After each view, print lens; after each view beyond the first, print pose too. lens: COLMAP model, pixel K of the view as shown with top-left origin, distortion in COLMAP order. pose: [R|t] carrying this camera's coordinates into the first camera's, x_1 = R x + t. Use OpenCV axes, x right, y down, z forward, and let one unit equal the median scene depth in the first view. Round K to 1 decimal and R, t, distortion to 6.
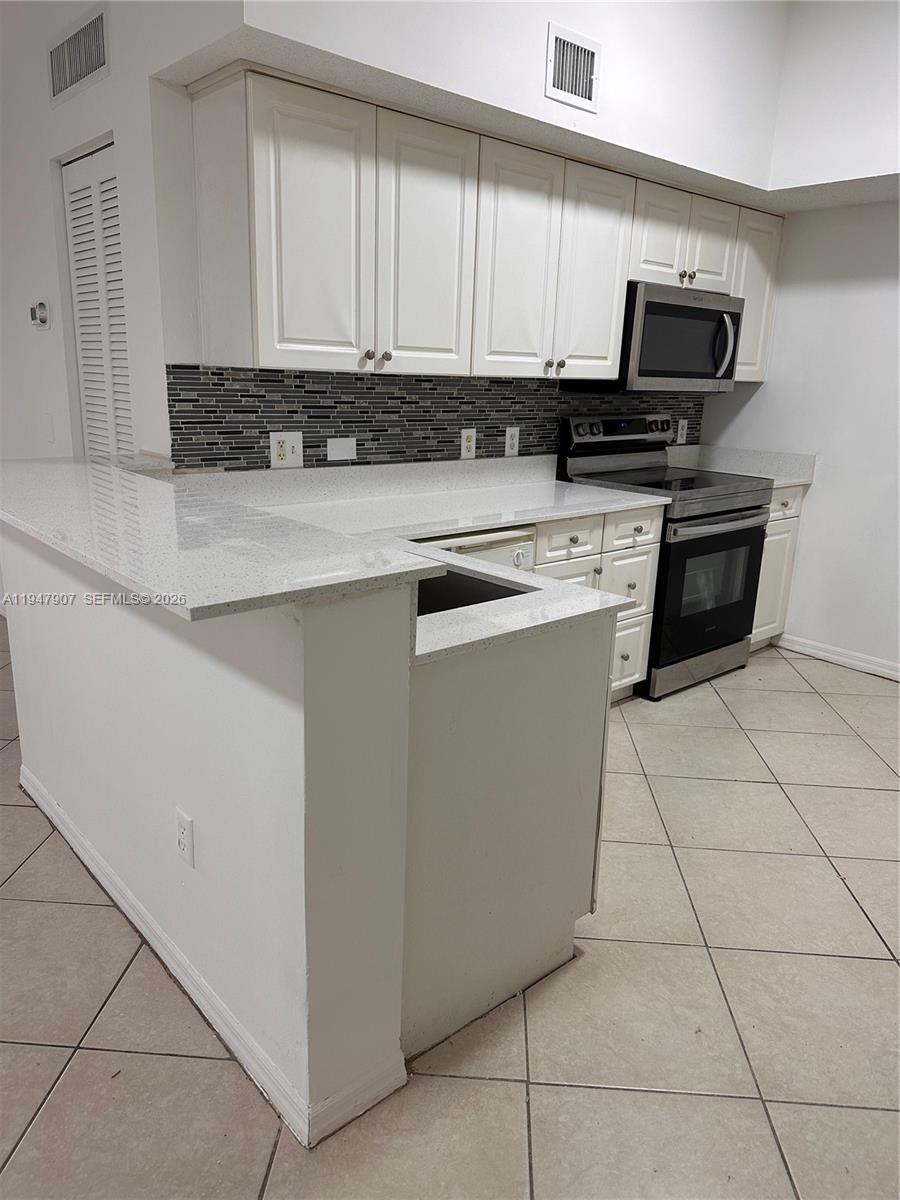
lens RADIAL K [[848.9, 0, 451.6], [0, 848.9, 605.6], [0, 0, 1]] dist [0.049574, -0.061289]
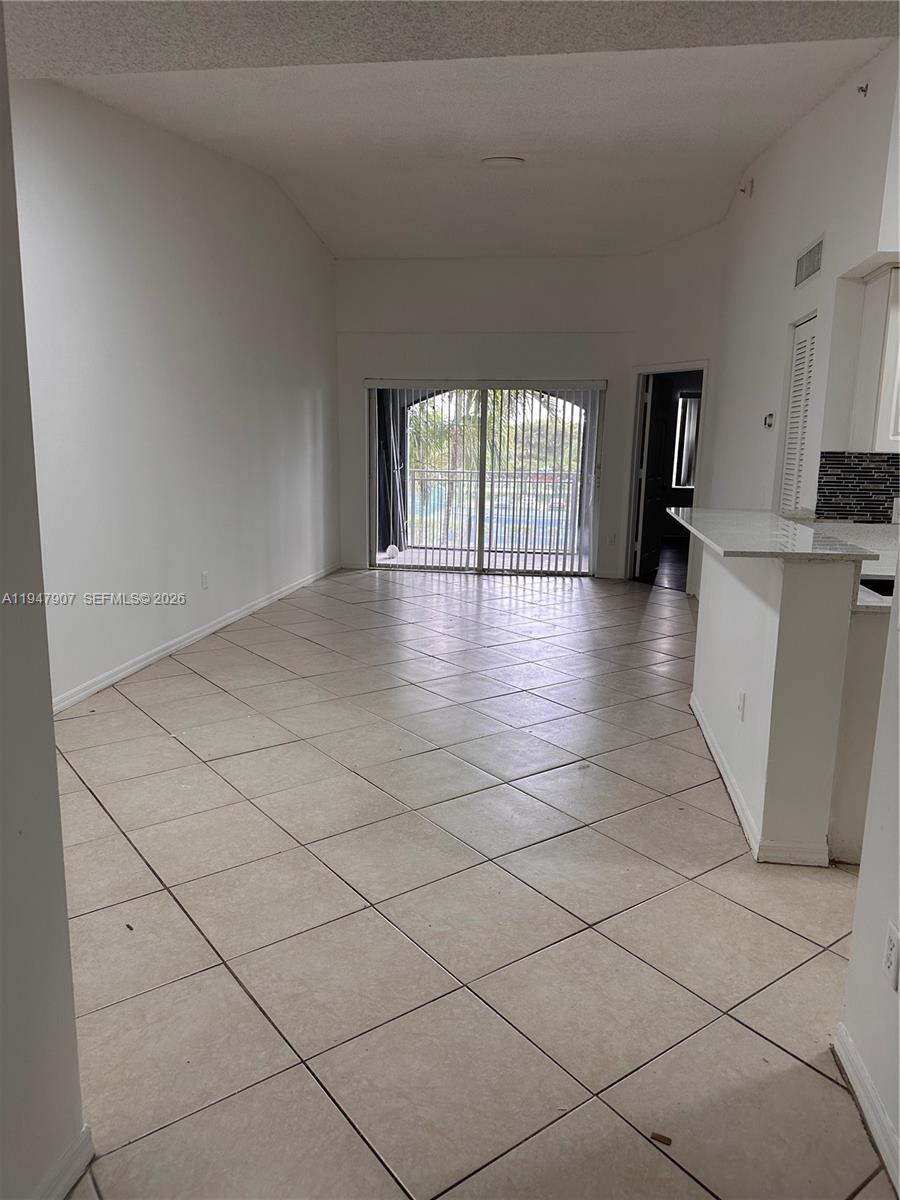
lens RADIAL K [[848.9, 0, 451.6], [0, 848.9, 605.6], [0, 0, 1]] dist [0.049574, -0.061289]
pose [[0.649885, 0.120644, -0.750397, 0.413727], [-0.195289, 0.980679, -0.011463, 0.134952], [0.734515, 0.153994, 0.660888, -0.455778]]
